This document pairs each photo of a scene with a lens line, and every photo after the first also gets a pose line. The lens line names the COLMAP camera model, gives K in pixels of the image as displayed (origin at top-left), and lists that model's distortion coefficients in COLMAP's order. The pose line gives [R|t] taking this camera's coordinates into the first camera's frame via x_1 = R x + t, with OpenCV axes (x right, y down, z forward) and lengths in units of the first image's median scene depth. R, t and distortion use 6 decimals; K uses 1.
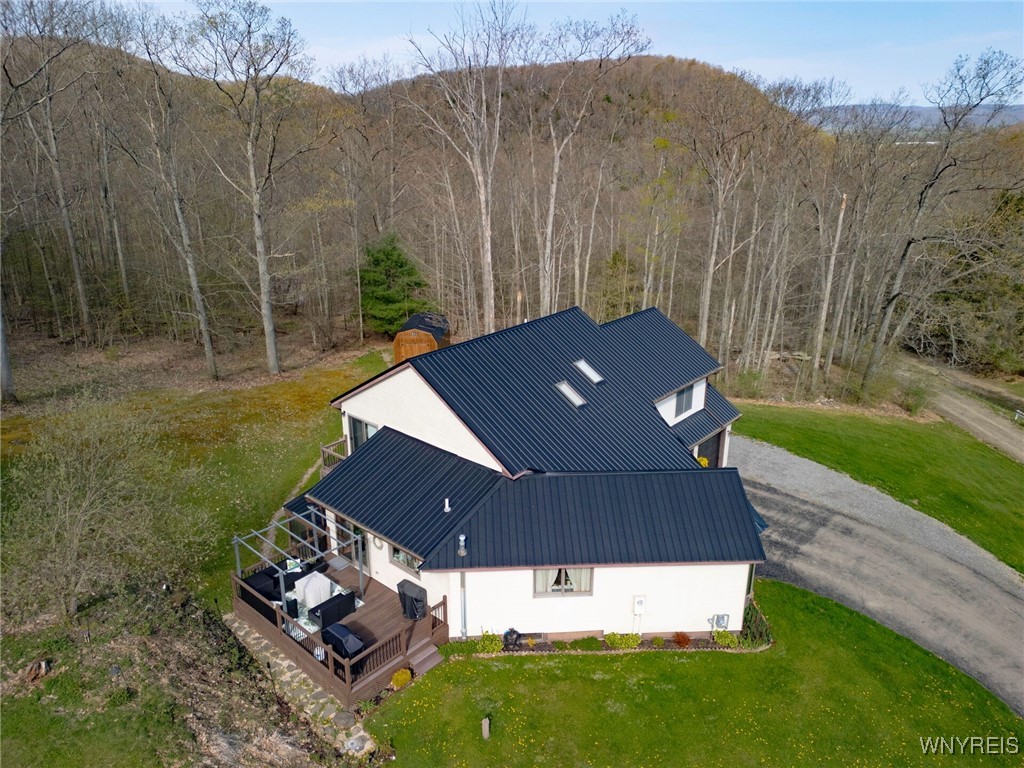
lens RADIAL K [[715.9, 0, 512.0], [0, 715.9, 384.0], [0, 0, 1]] dist [0.074827, -0.082089]
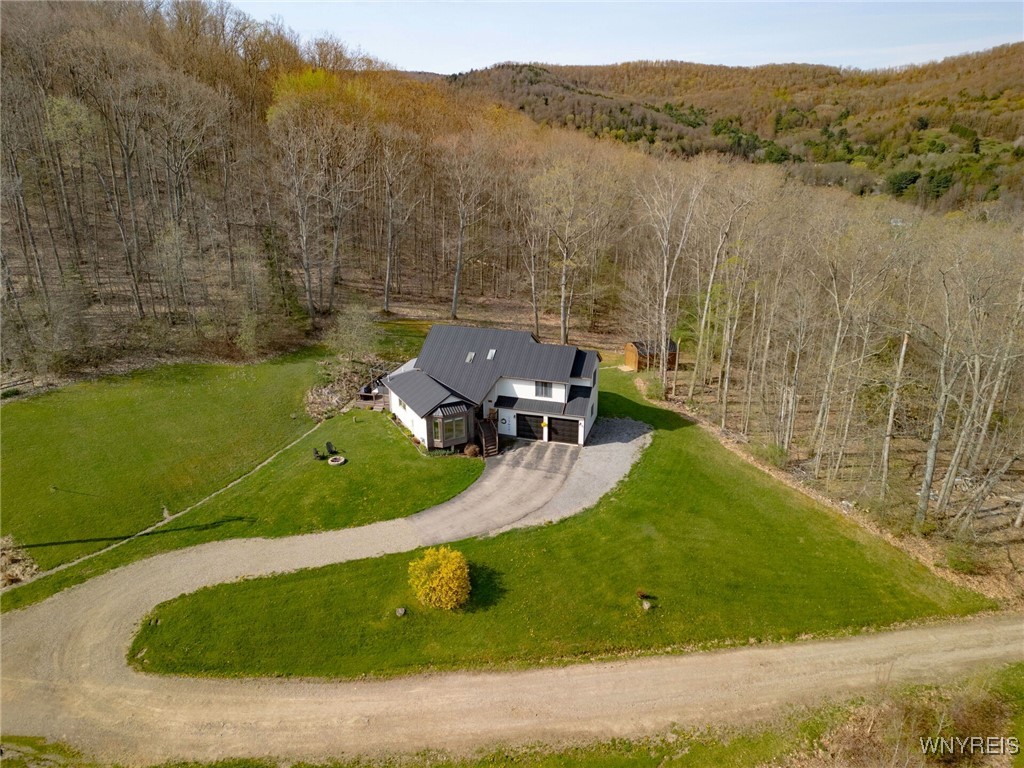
lens RADIAL K [[715.9, 0, 512.0], [0, 715.9, 384.0], [0, 0, 1]] dist [0.074827, -0.082089]
pose [[0.407488, 0.311489, -0.858445, 2.068645], [-0.308990, 0.931614, 0.191366, -0.379458], [0.859348, 0.187272, 0.475868, -0.035797]]
